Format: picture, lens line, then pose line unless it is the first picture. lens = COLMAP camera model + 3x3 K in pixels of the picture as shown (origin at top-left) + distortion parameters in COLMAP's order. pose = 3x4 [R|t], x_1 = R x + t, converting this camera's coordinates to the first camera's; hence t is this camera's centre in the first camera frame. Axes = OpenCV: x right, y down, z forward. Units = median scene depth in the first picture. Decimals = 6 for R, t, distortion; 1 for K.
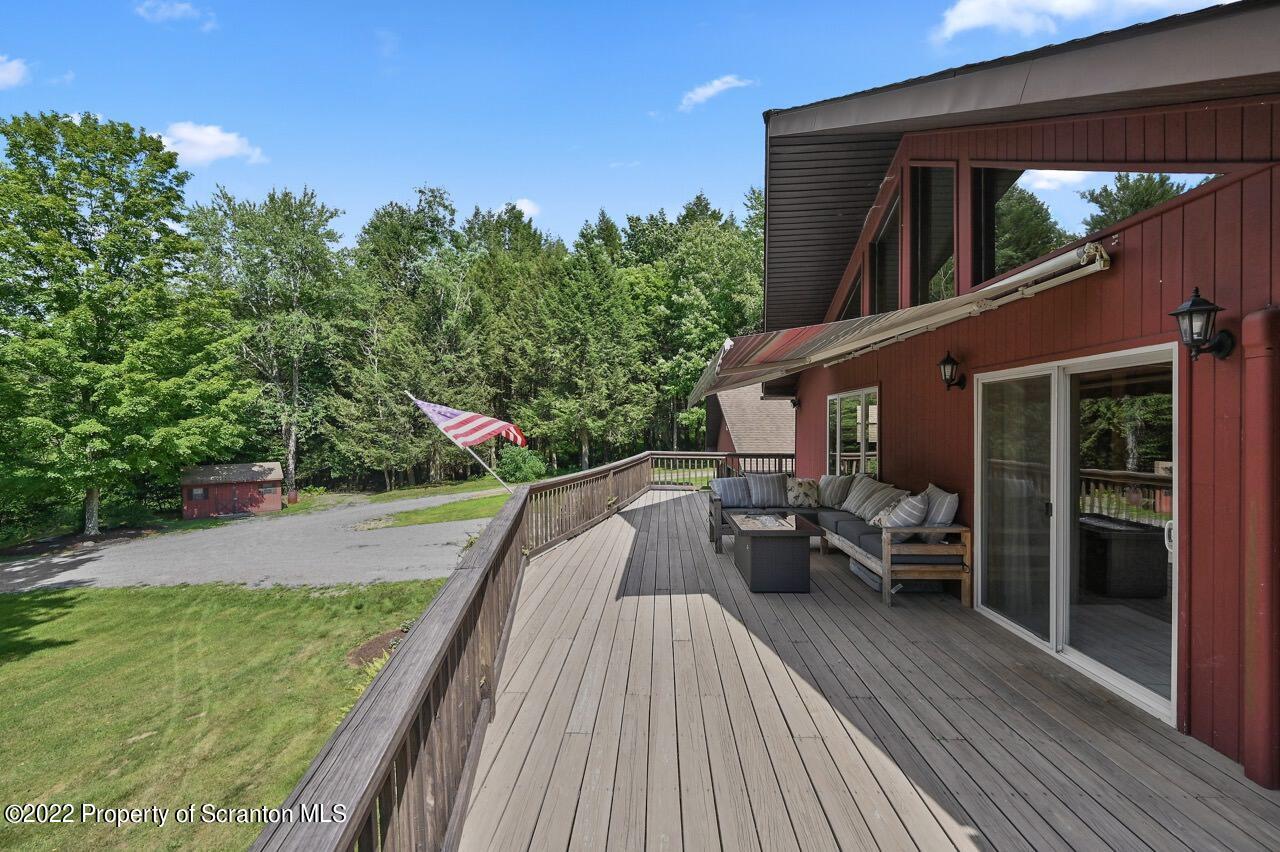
lens RADIAL K [[533.4, 0, 639.5], [0, 533.4, 428.2], [0, 0, 1]] dist [0.002602, 0.000167]
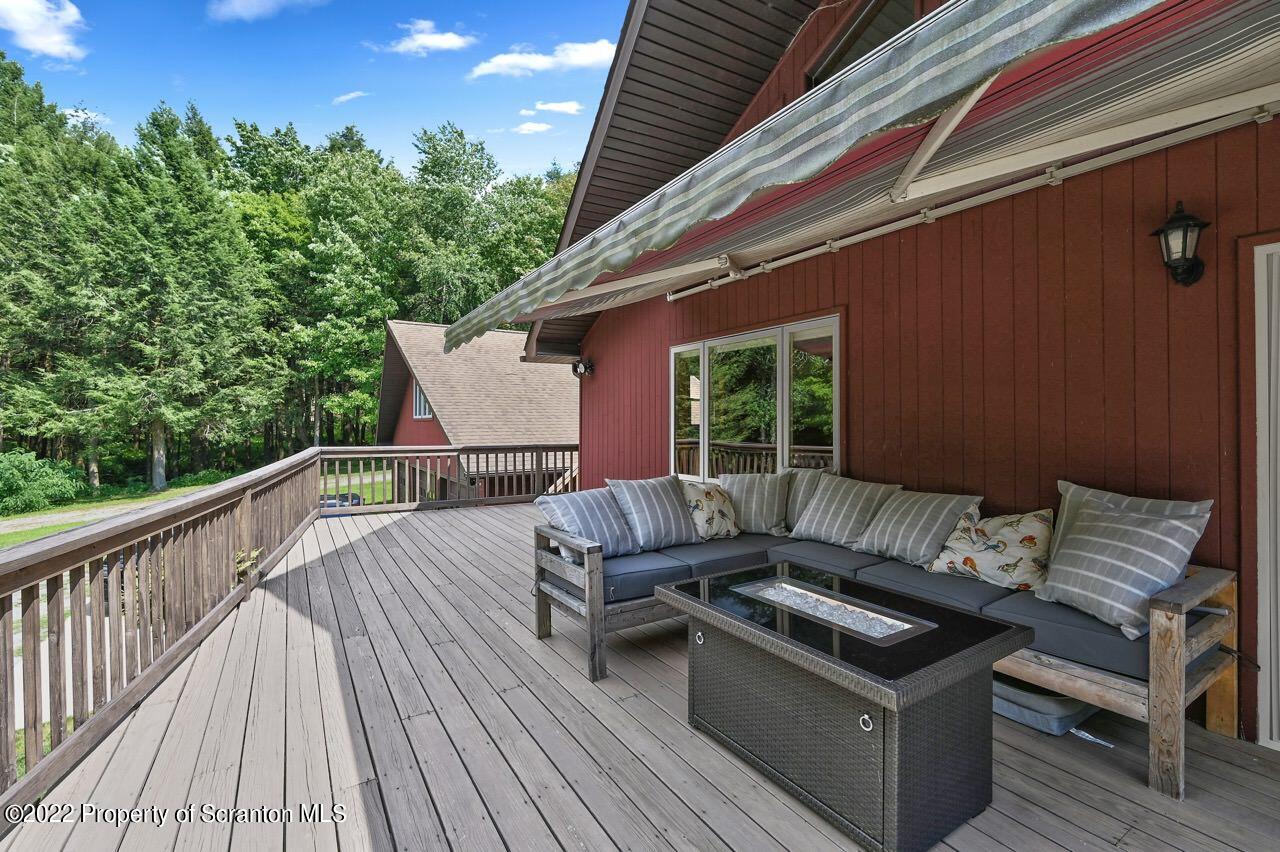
lens RADIAL K [[600.4, 0, 671.3], [0, 600.4, 415.0], [0, 0, 1]] dist [-0.003402, 0.002555]
pose [[0.822096, -0.003857, 0.569336, -0.065026], [0.008529, 0.999948, -0.005541, 0.030849], [-0.569286, 0.009411, 0.822086, 0.547576]]
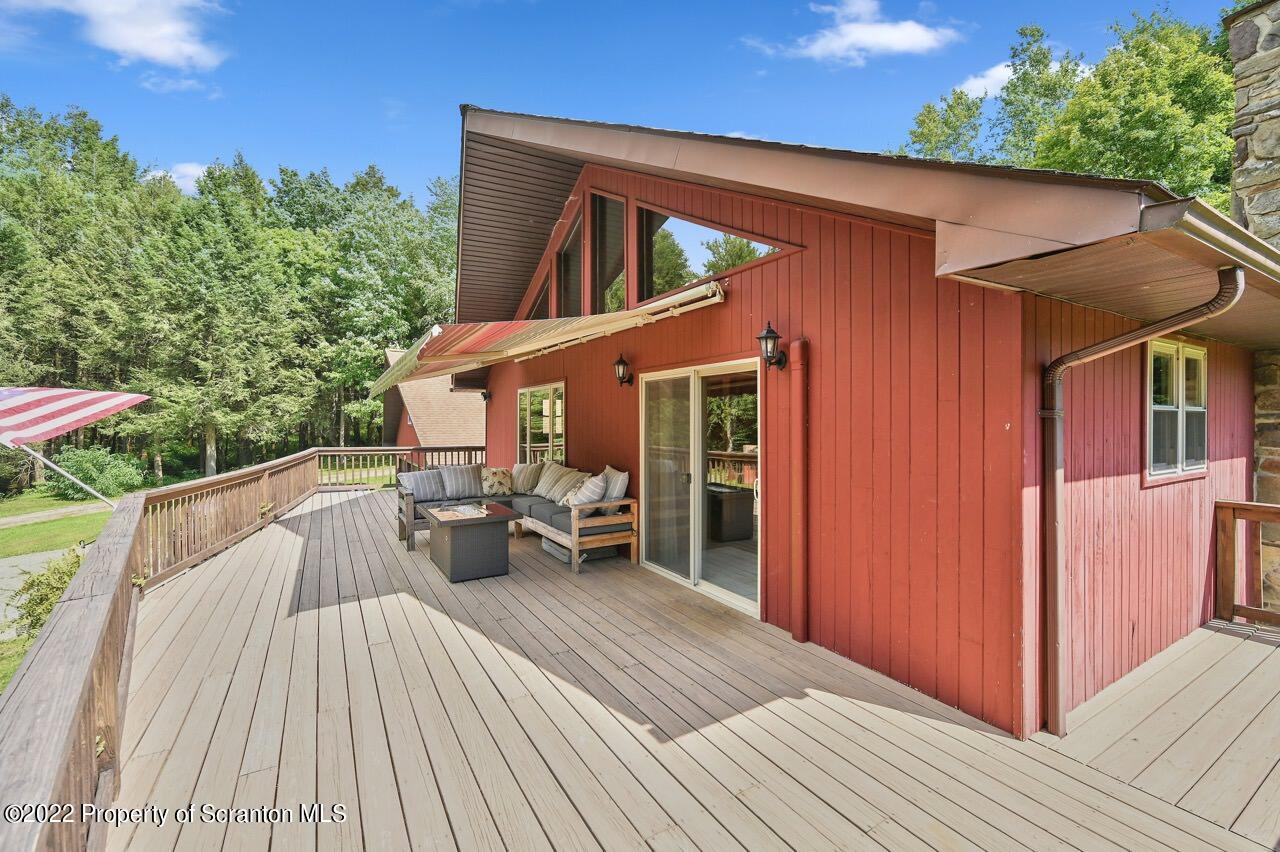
lens RADIAL K [[533.4, 0, 639.9], [0, 533.4, 417.8], [0, 0, 1]] dist [0.002602, 0.000167]
pose [[0.838023, 0.002390, 0.545629, -0.027279], [0.002454, 0.999964, -0.008149, 0.006469], [-0.545629, 0.008168, 0.837987, -0.019032]]
